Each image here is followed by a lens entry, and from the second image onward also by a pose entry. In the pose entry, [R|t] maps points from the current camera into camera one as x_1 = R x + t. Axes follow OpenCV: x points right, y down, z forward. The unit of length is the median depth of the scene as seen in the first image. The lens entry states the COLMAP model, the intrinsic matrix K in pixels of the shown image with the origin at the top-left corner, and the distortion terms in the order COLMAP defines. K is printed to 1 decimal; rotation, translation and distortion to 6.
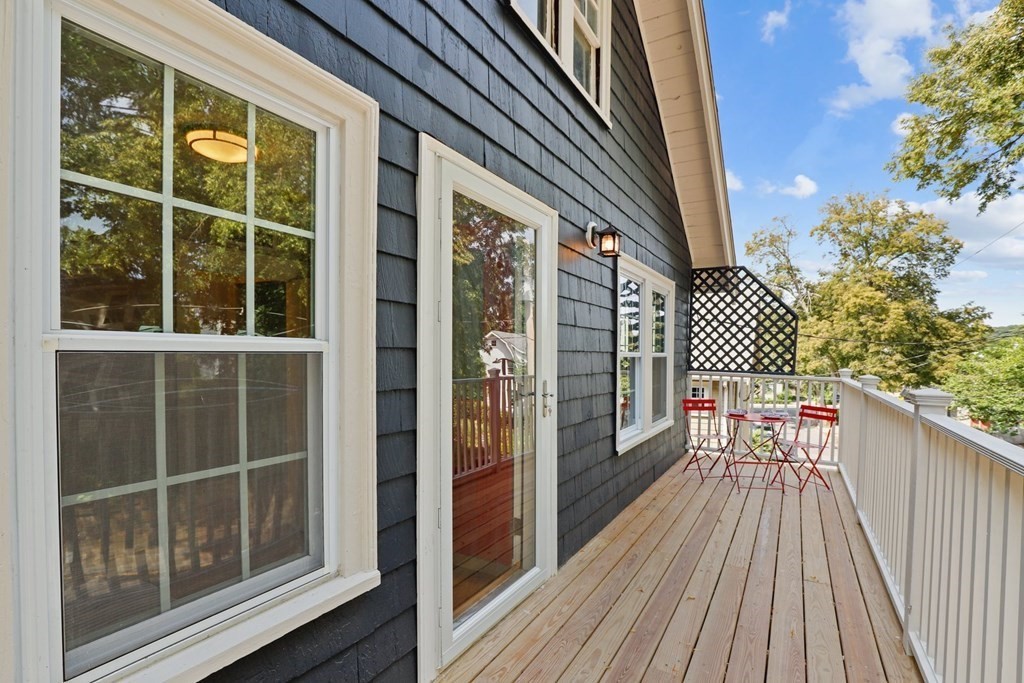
lens RADIAL K [[482.5, 0, 513.7], [0, 482.5, 358.5], [0, 0, 1]] dist [-0.032779, 0.005951]
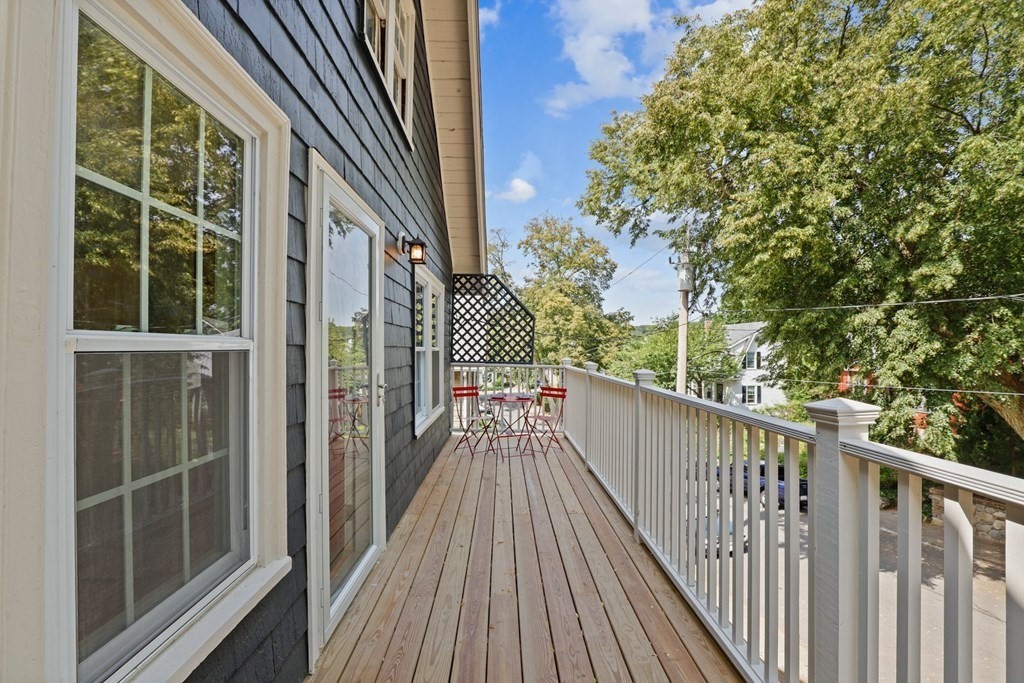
lens RADIAL K [[476.6, 0, 514.2], [0, 476.6, 336.1], [0, 0, 1]] dist [-0.031626, 0.008386]
pose [[0.850633, 0.005331, 0.525732, -0.105573], [0.012512, 0.999460, -0.030378, -0.001350], [-0.525610, 0.032418, 0.850107, -0.041620]]
